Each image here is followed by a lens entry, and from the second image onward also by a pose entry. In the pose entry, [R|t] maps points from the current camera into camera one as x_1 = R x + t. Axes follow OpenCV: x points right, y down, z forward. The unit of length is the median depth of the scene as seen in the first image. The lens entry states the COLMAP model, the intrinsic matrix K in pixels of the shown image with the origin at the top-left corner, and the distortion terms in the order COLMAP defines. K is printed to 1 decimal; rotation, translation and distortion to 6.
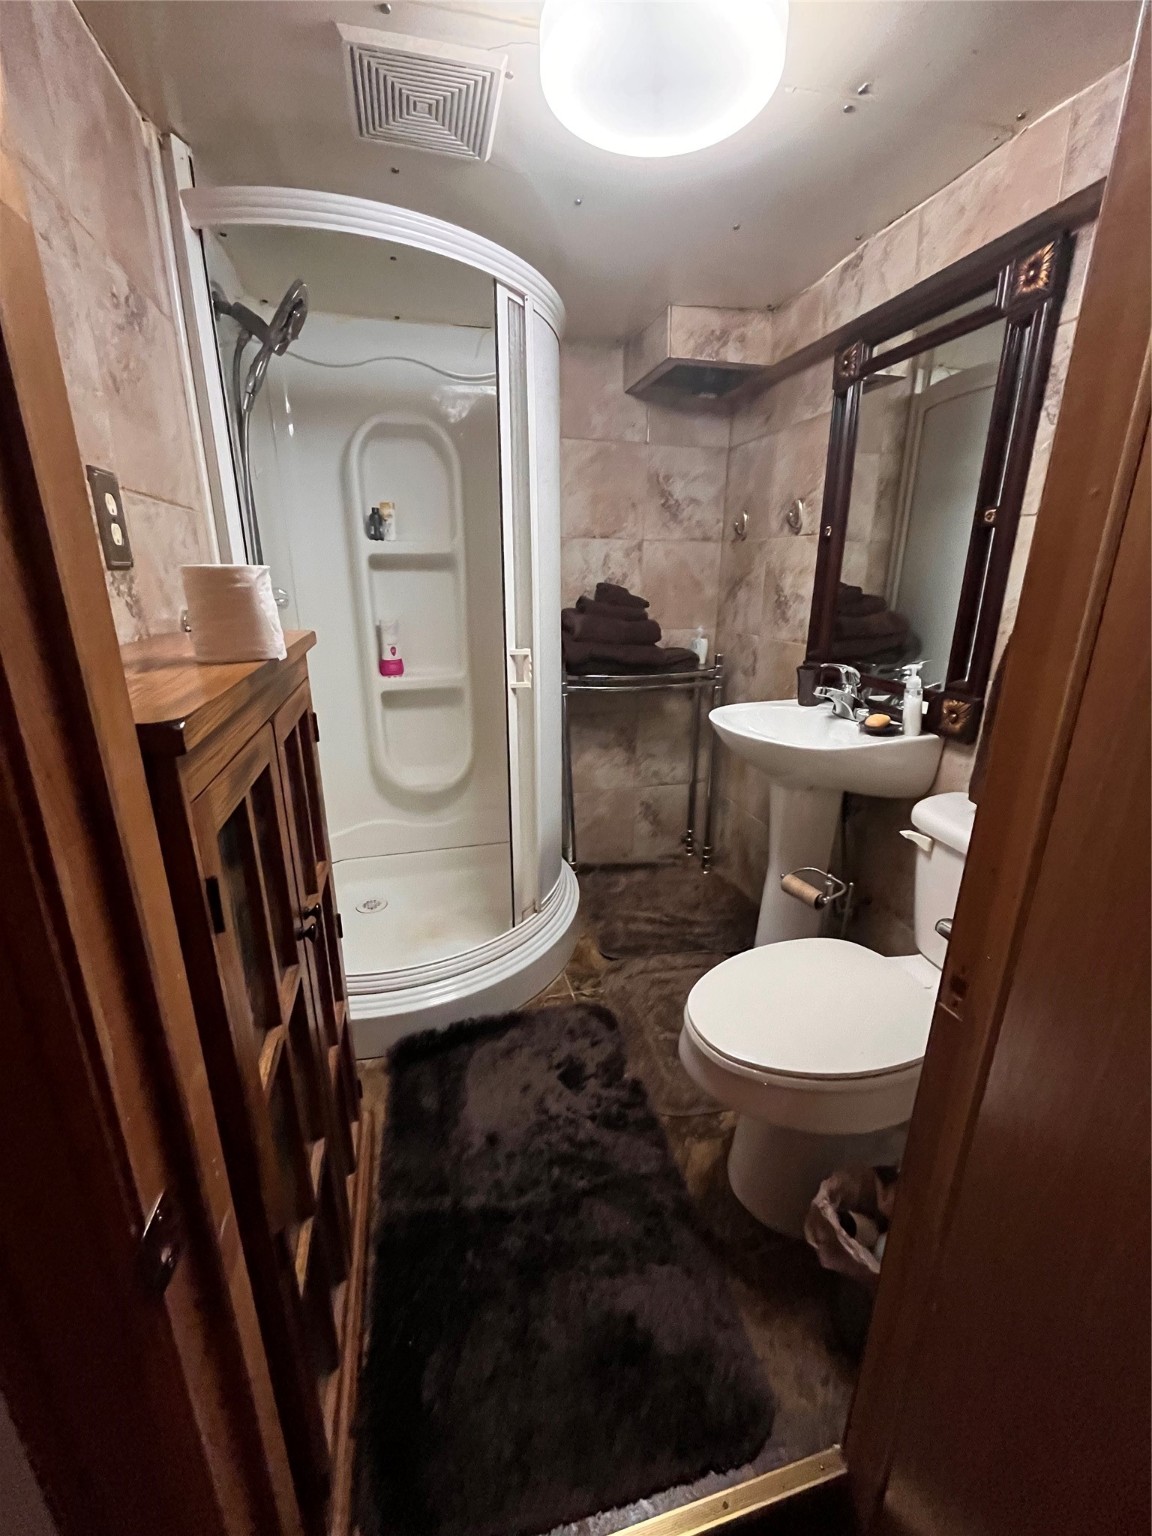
lens RADIAL K [[620.4, 0, 576.0], [0, 620.4, 768.0], [0, 0, 1]] dist [-0.001628, -0.000610]
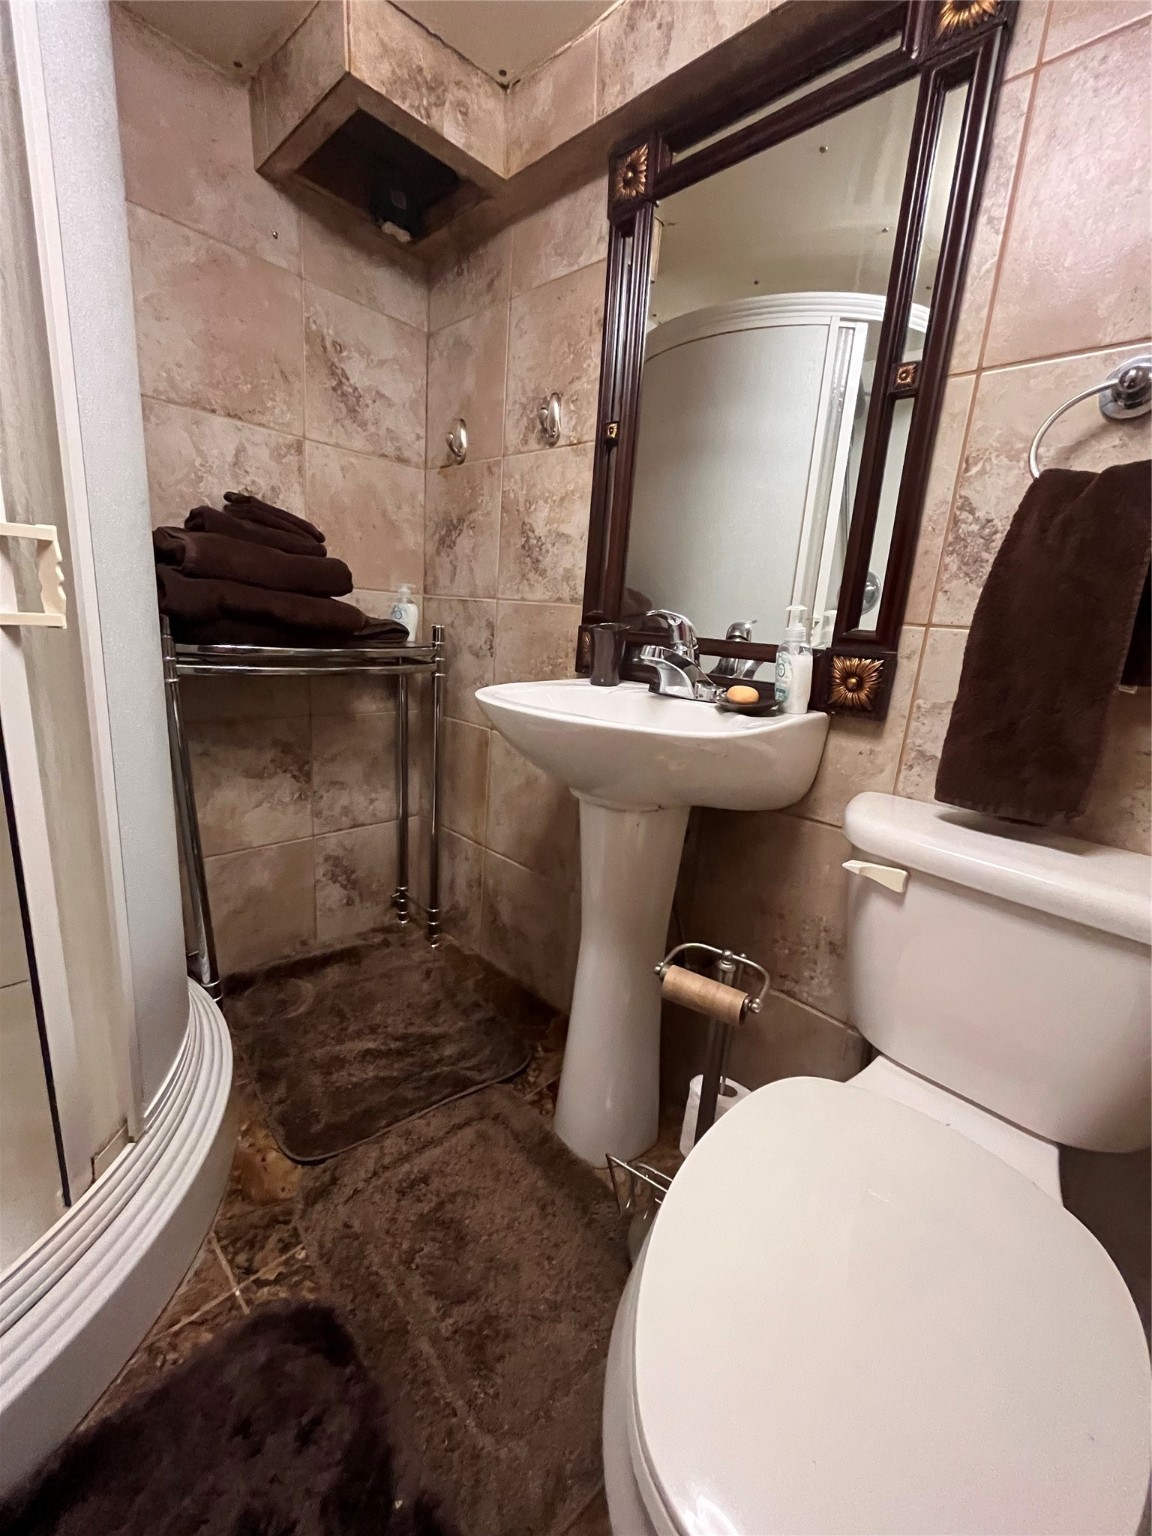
lens RADIAL K [[620.4, 0, 576.0], [0, 620.4, 768.0], [0, 0, 1]] dist [-0.001628, -0.000610]
pose [[0.850484, -0.063172, 0.522194, -0.005518], [0.087077, 0.995973, -0.021334, -0.000653], [-0.518744, 0.063616, 0.852560, 0.363350]]
